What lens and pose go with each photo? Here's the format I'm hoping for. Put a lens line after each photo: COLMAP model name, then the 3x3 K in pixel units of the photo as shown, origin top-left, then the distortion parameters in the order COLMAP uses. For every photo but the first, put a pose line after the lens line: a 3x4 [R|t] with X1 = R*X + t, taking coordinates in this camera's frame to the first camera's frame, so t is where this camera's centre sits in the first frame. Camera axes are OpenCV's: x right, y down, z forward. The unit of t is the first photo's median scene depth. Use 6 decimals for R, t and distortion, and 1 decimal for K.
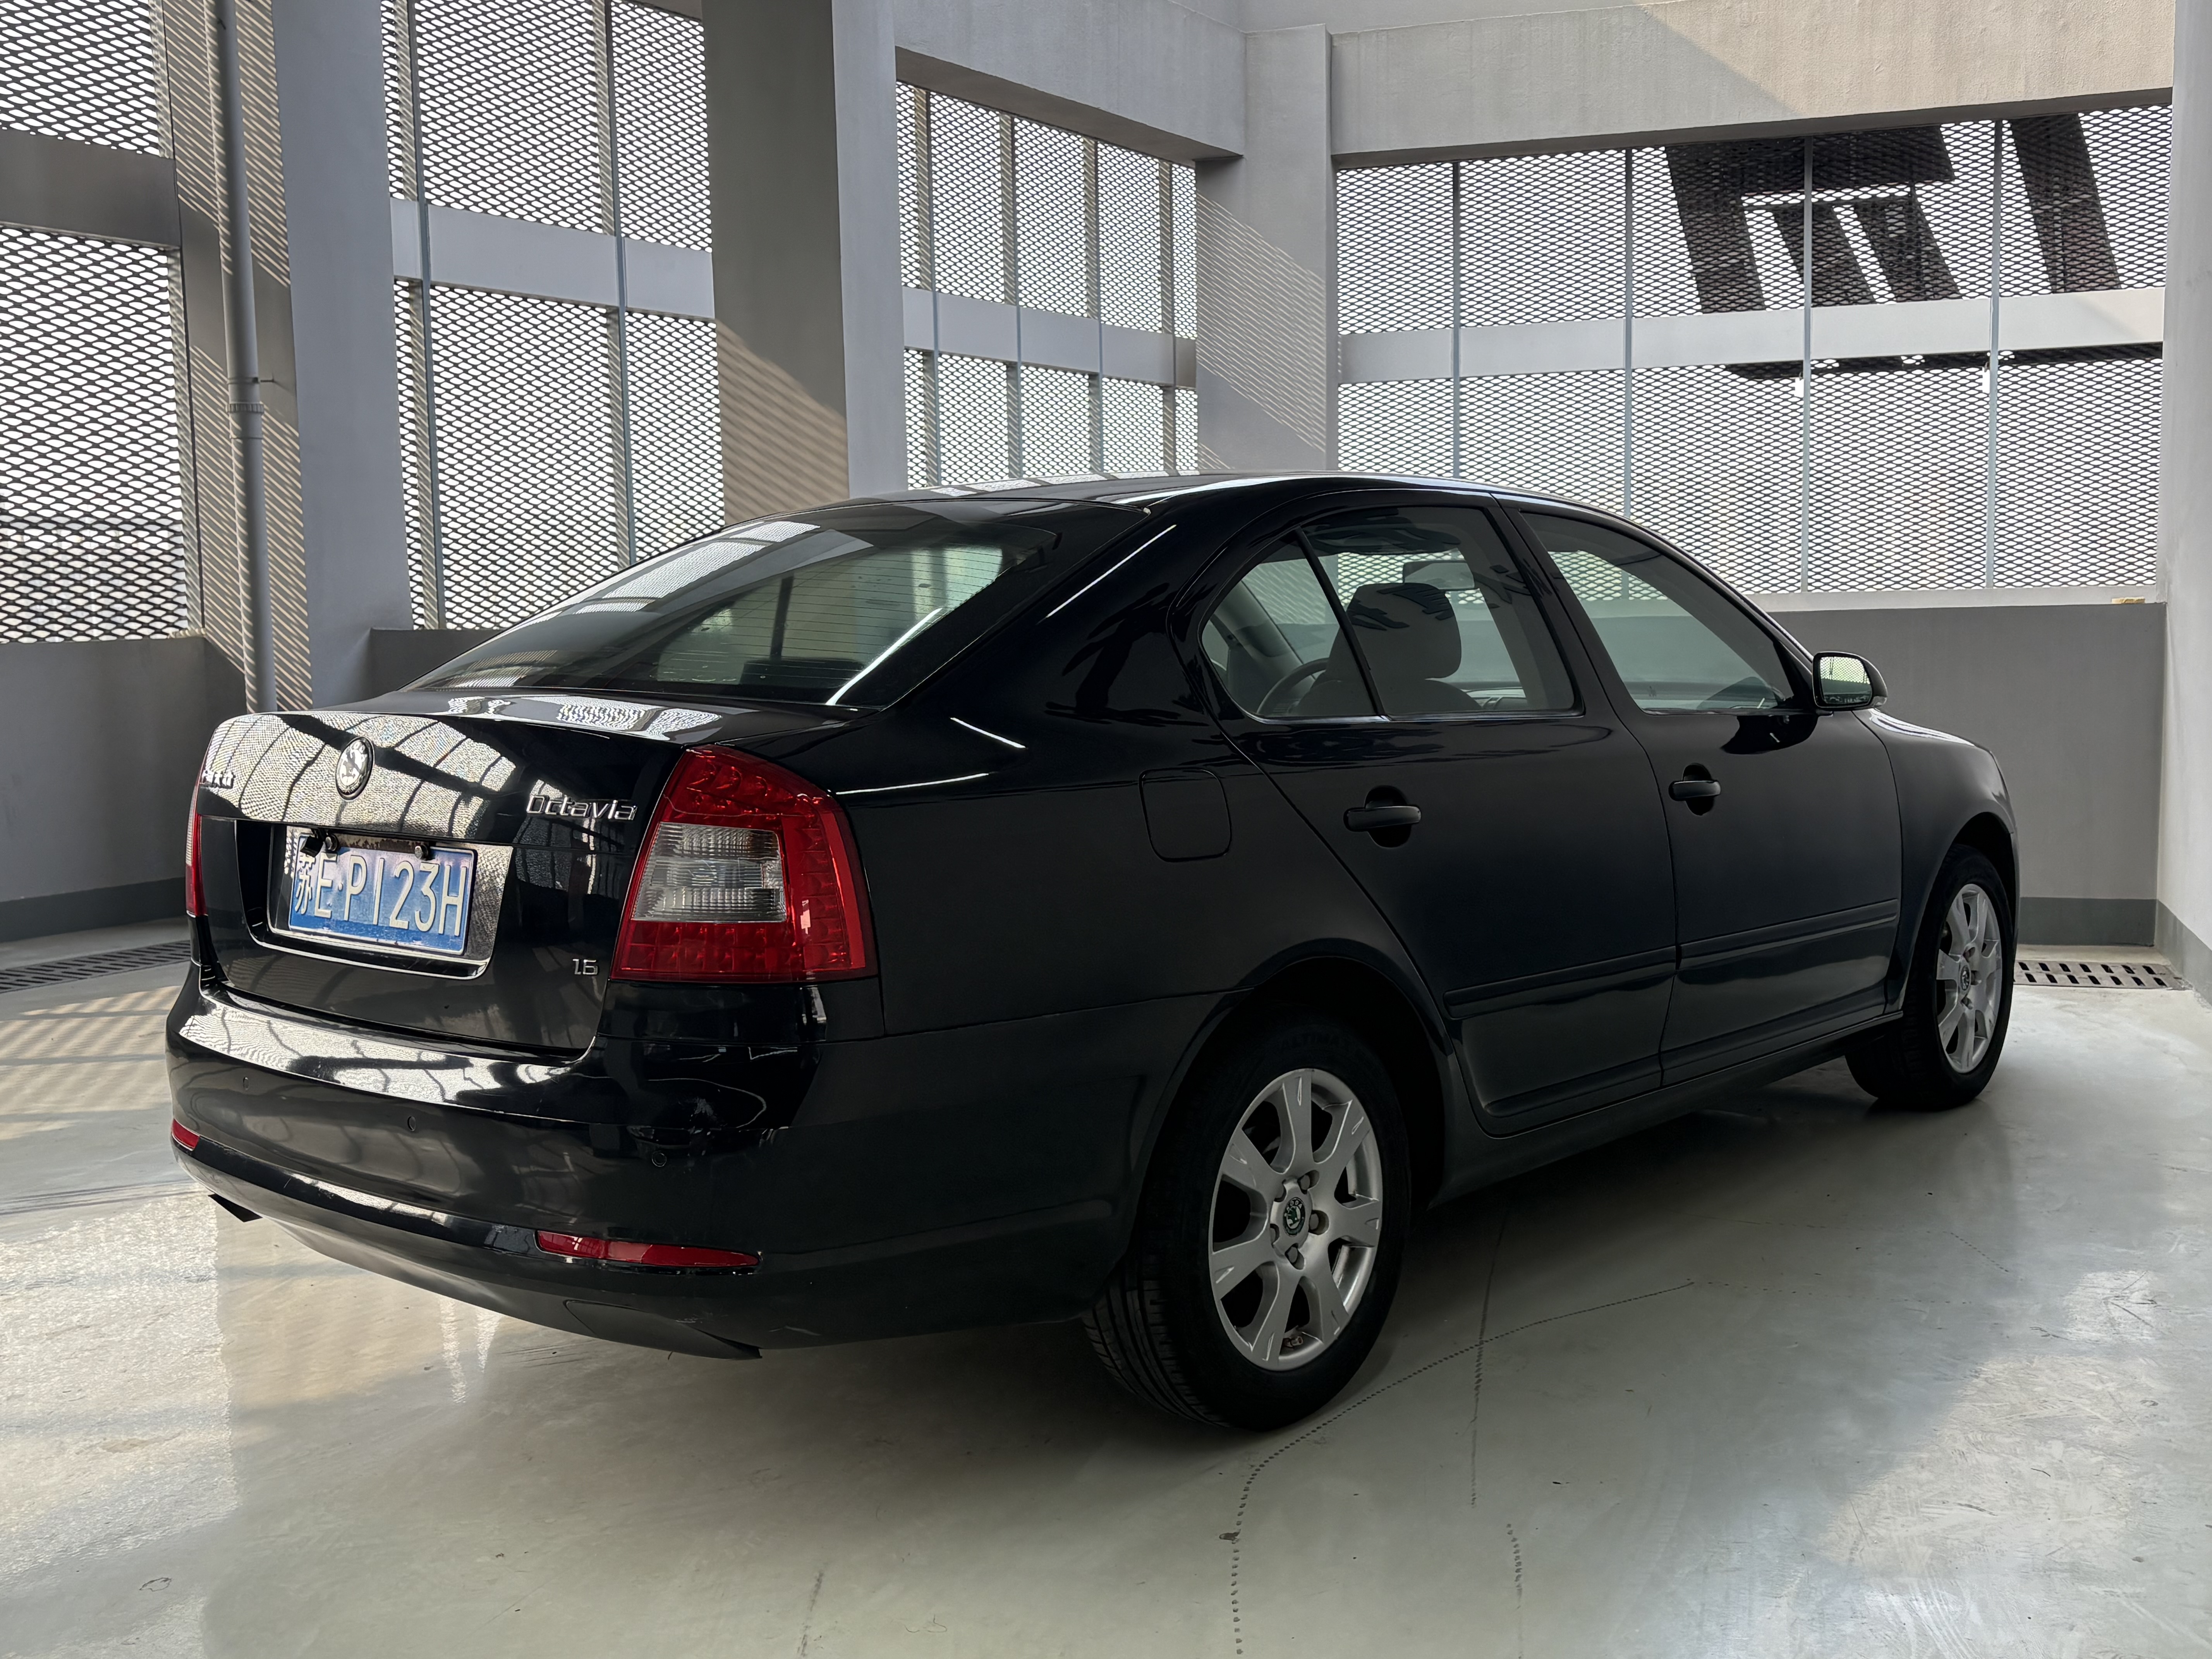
lens RADIAL K [[2257.4, 0, 1106.0], [0, 2257.4, 829.5], [0, 0, 1]] dist [-0.000412, 0.045217]
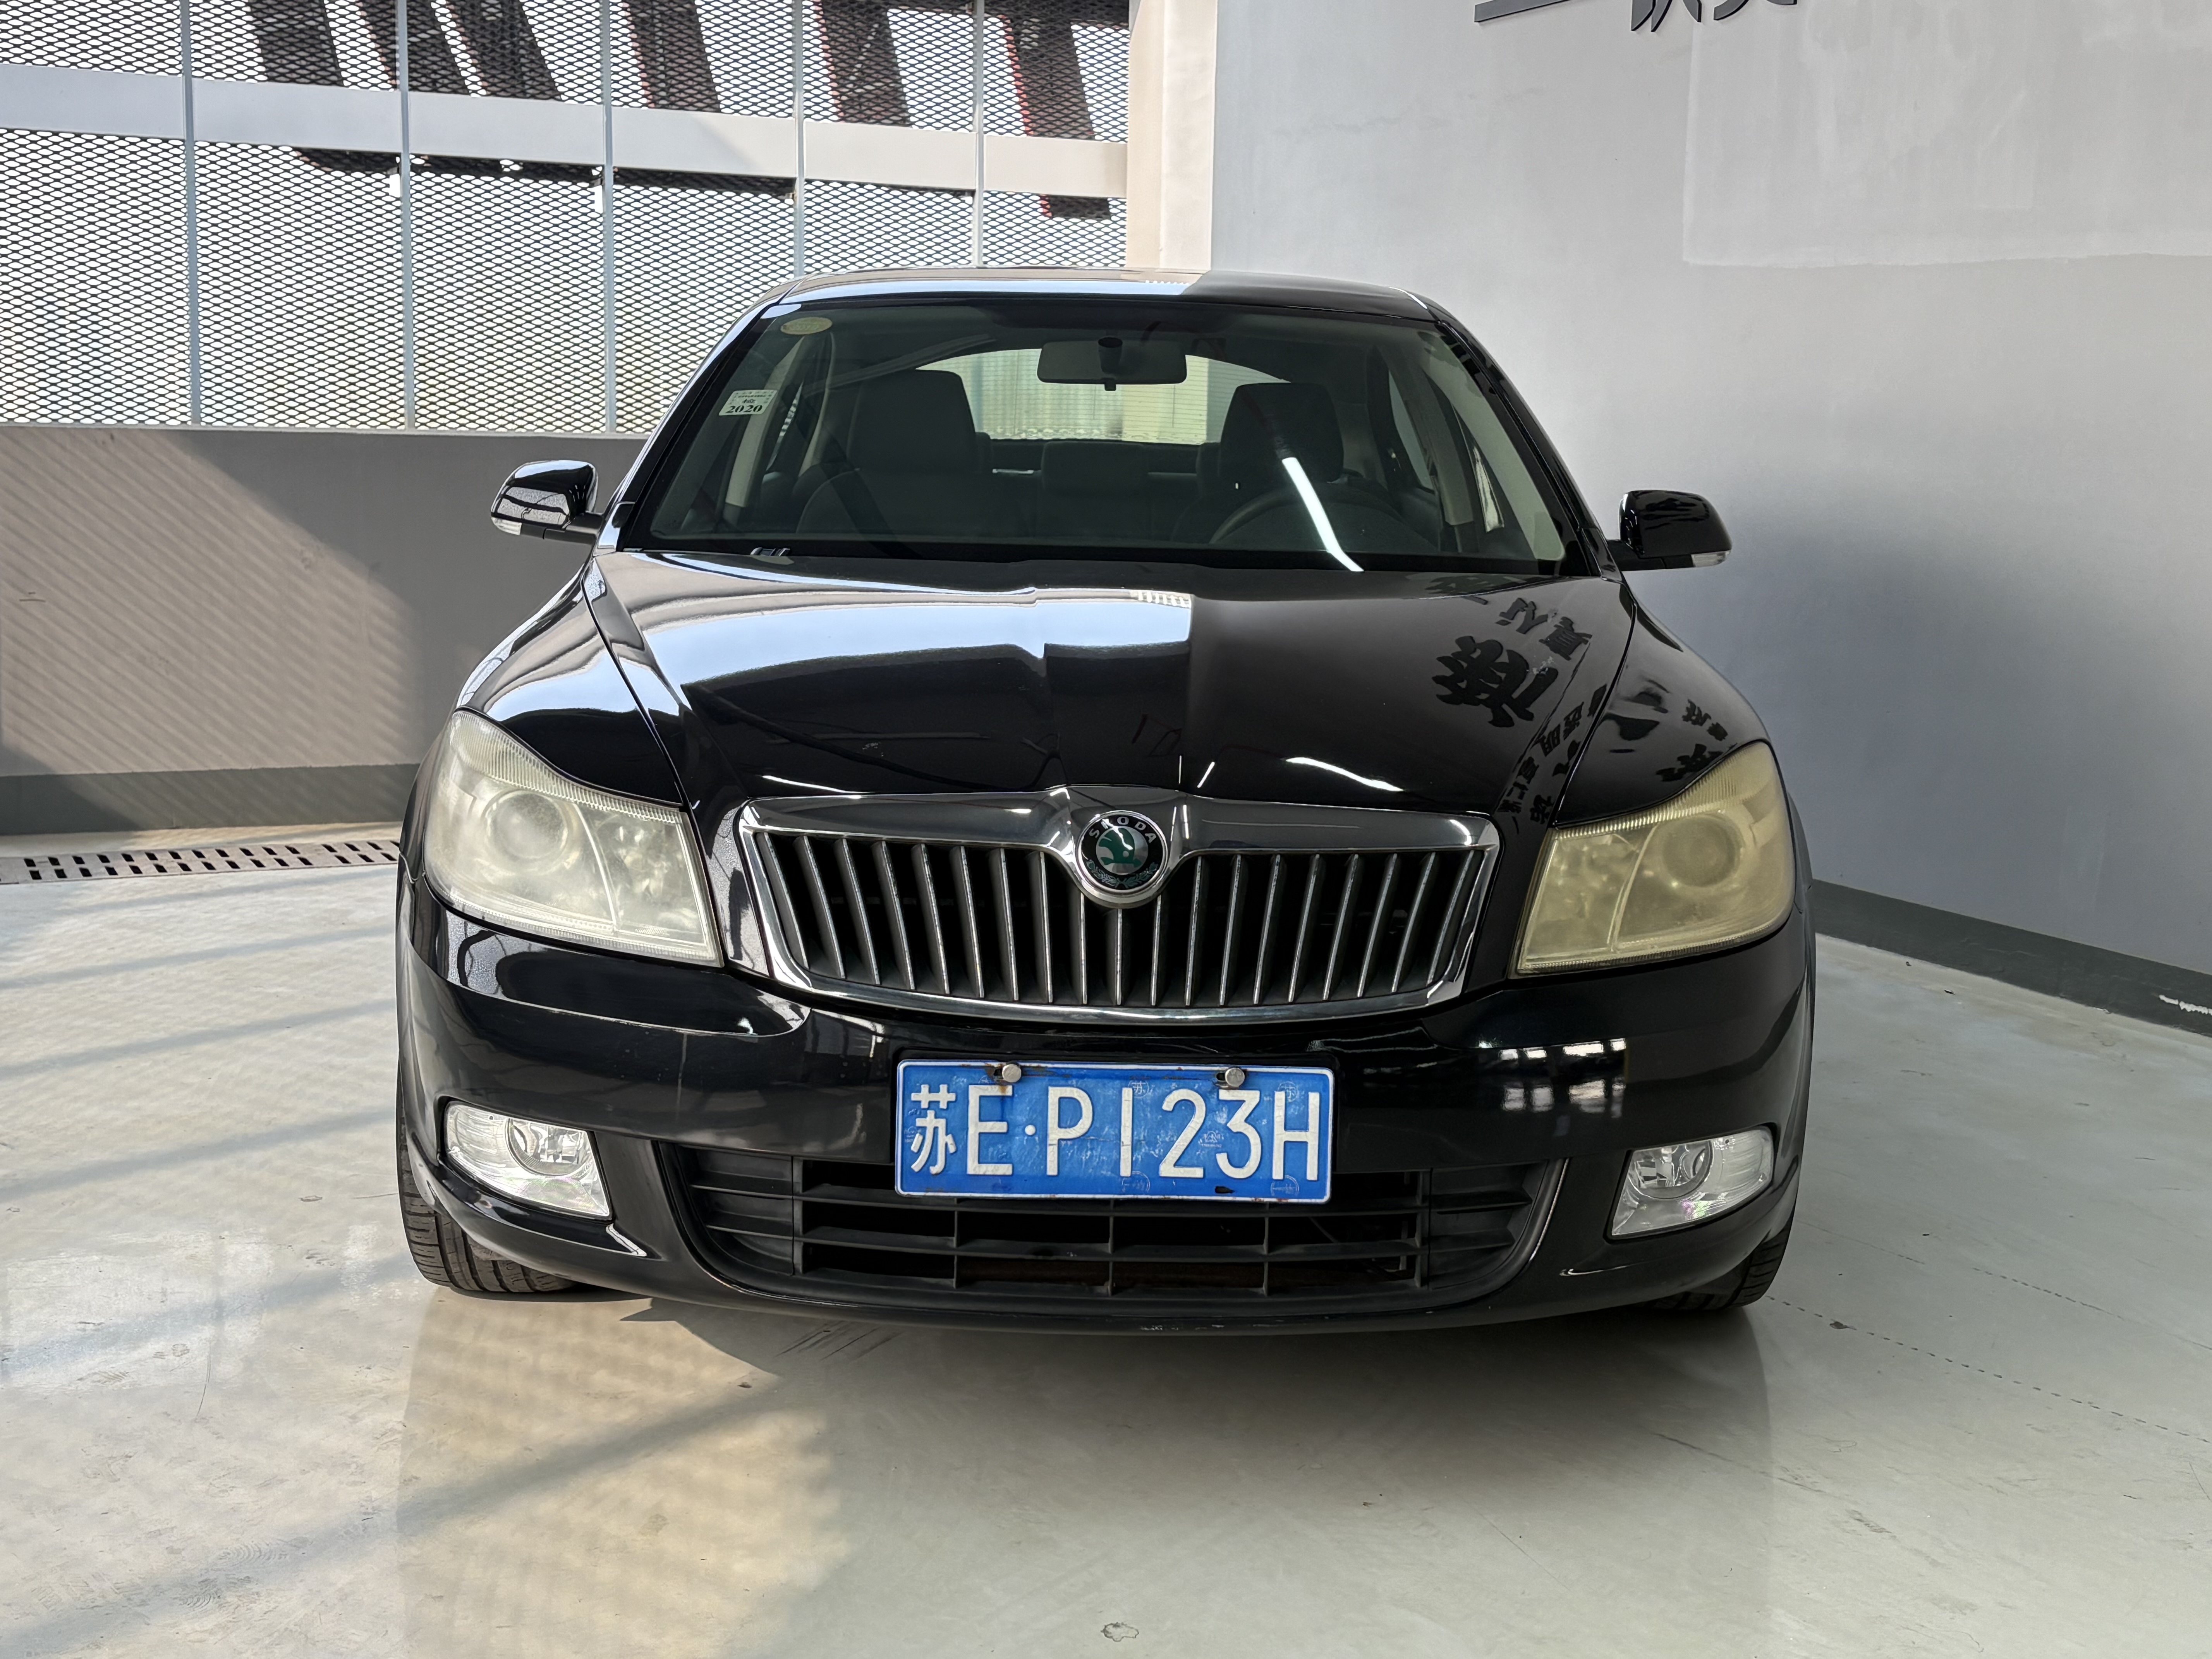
lens RADIAL K [[2699.3, 0, 1106.0], [0, 2699.3, 829.5], [0, 0, 1]] dist [-0.013475, -0.022904]
pose [[0.742265, -0.059535, 0.667457, -0.234286], [0.033114, 0.998087, 0.052201, 0.000507], [-0.669288, -0.016645, 0.742816, 0.095294]]
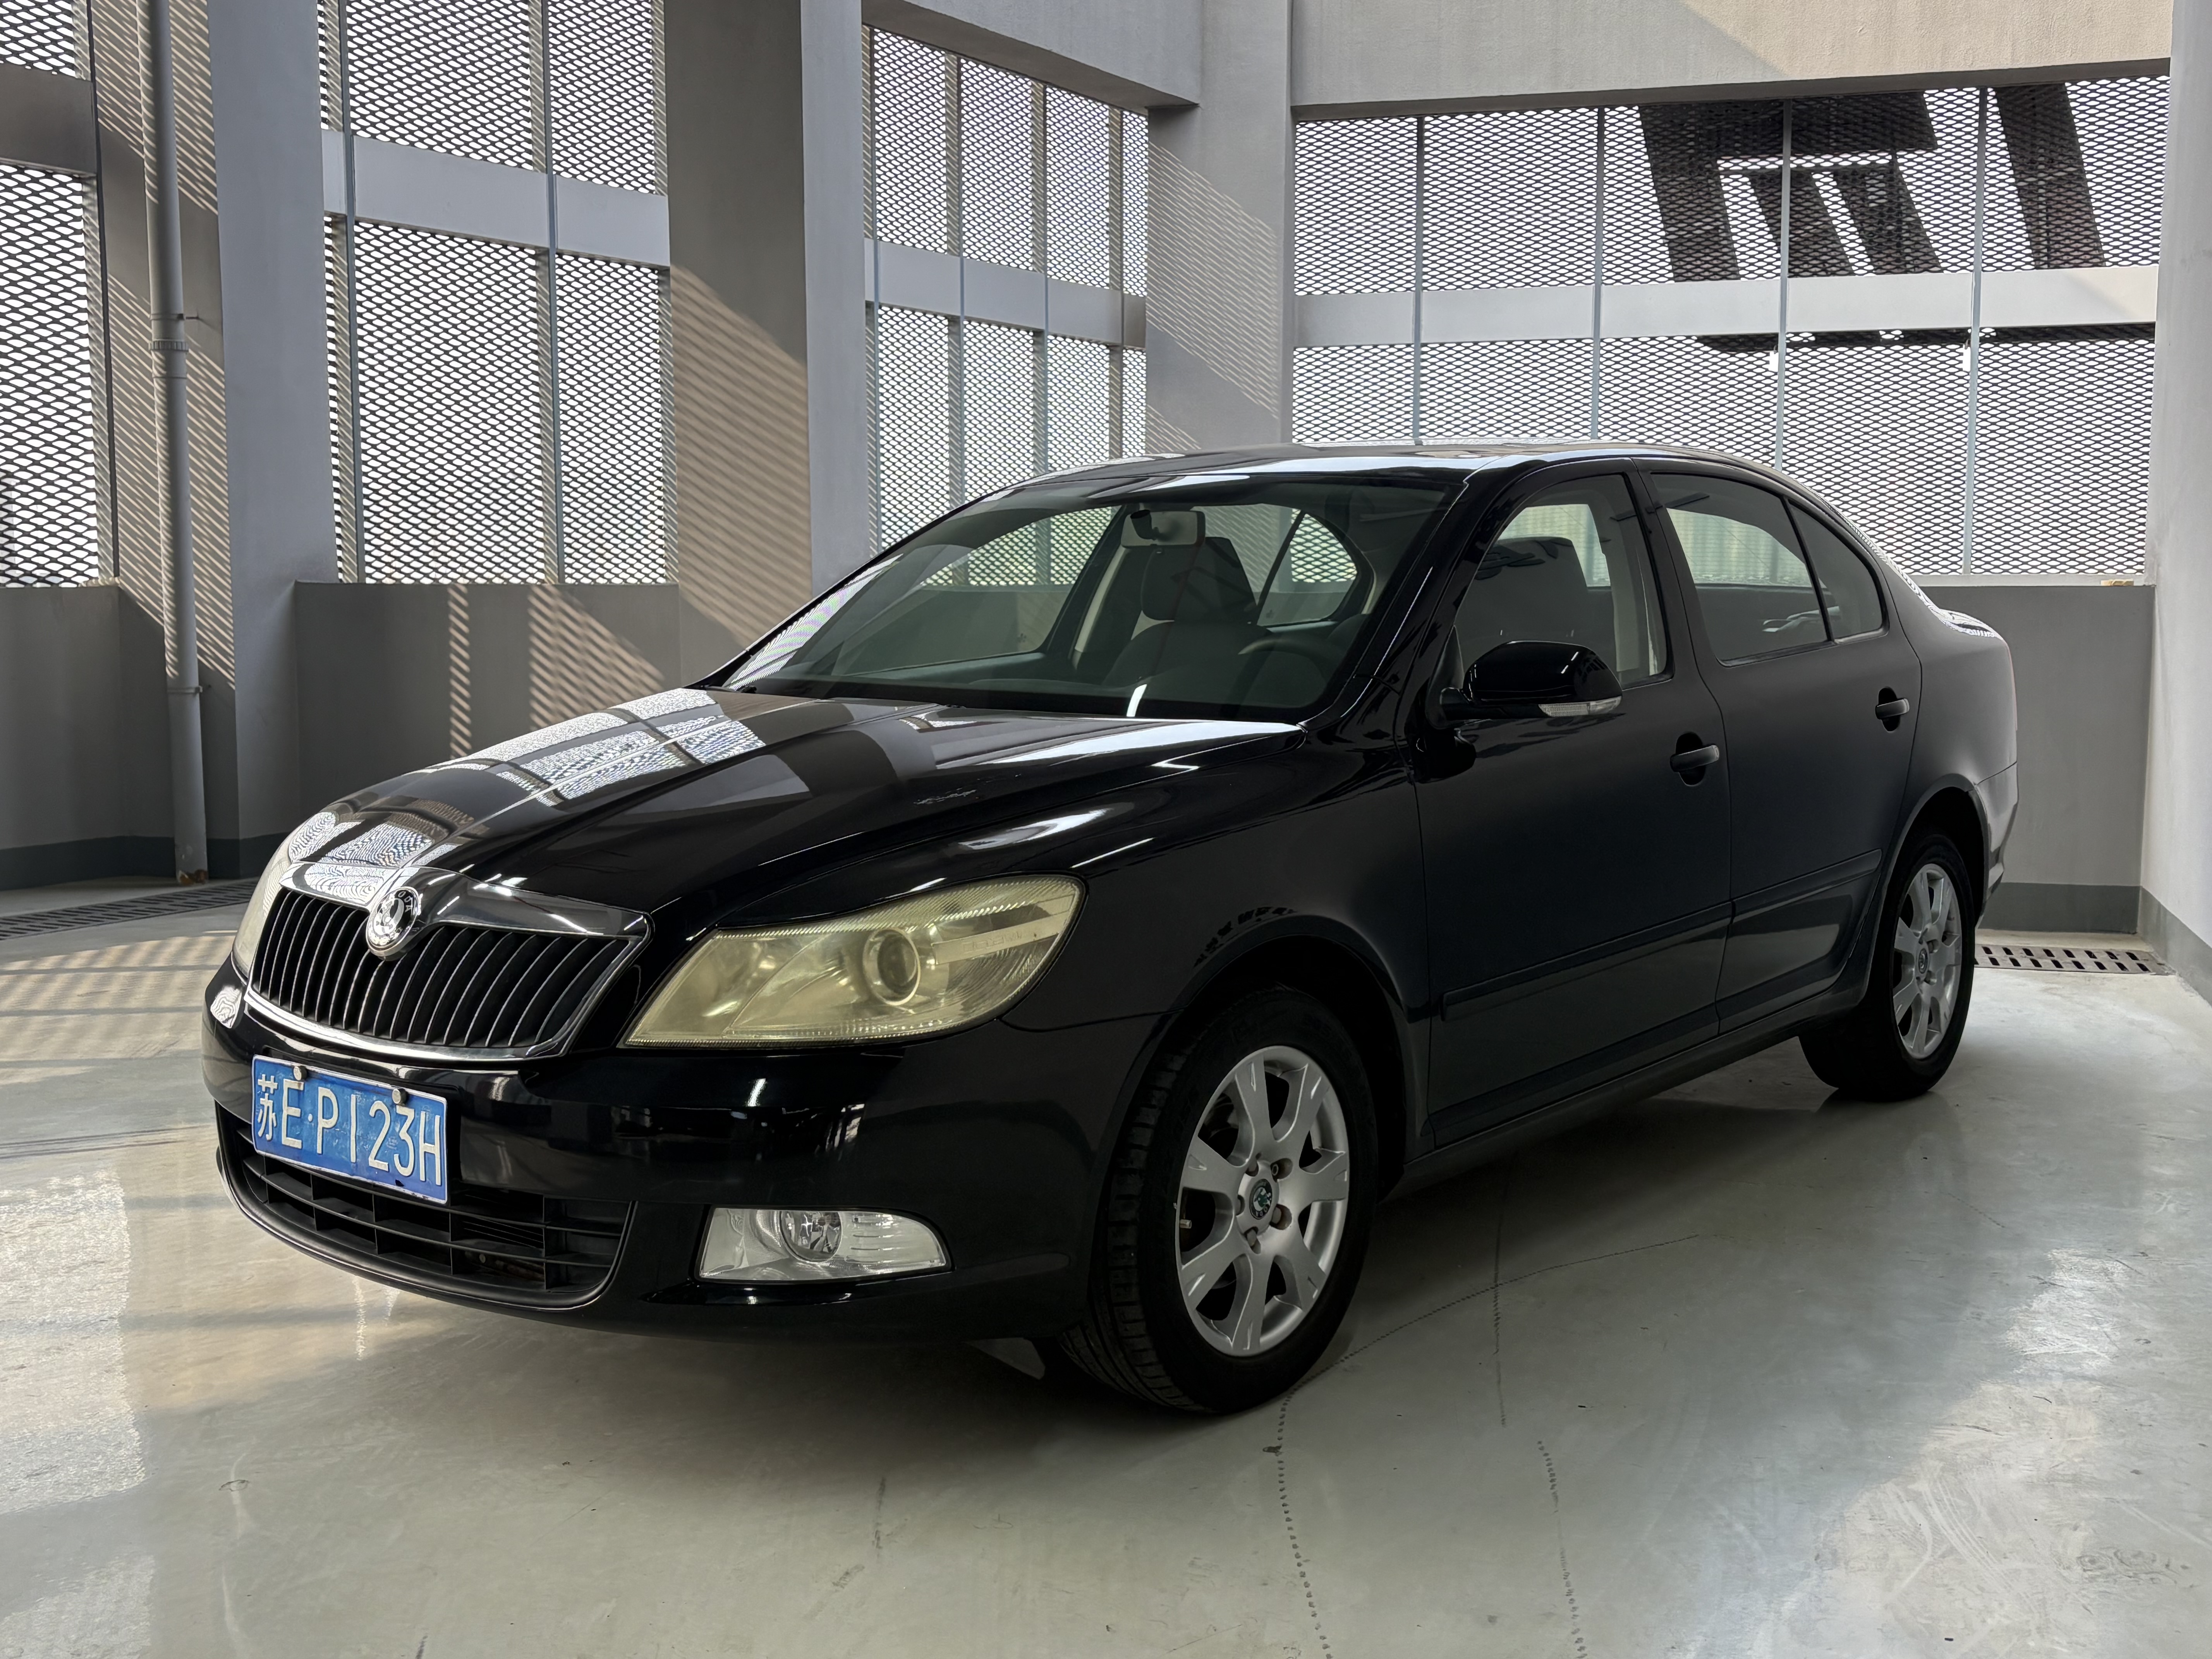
lens RADIAL K [[2391.9, 0, 1117.1], [0, 2391.9, 827.4], [0, 0, 1]] dist [0.003980, 0.030041]
pose [[0.999287, 0.014796, 0.034747, -0.004868], [-0.014964, 0.999878, 0.004580, 0.001911], [-0.034675, -0.005097, 0.999386, -0.007703]]
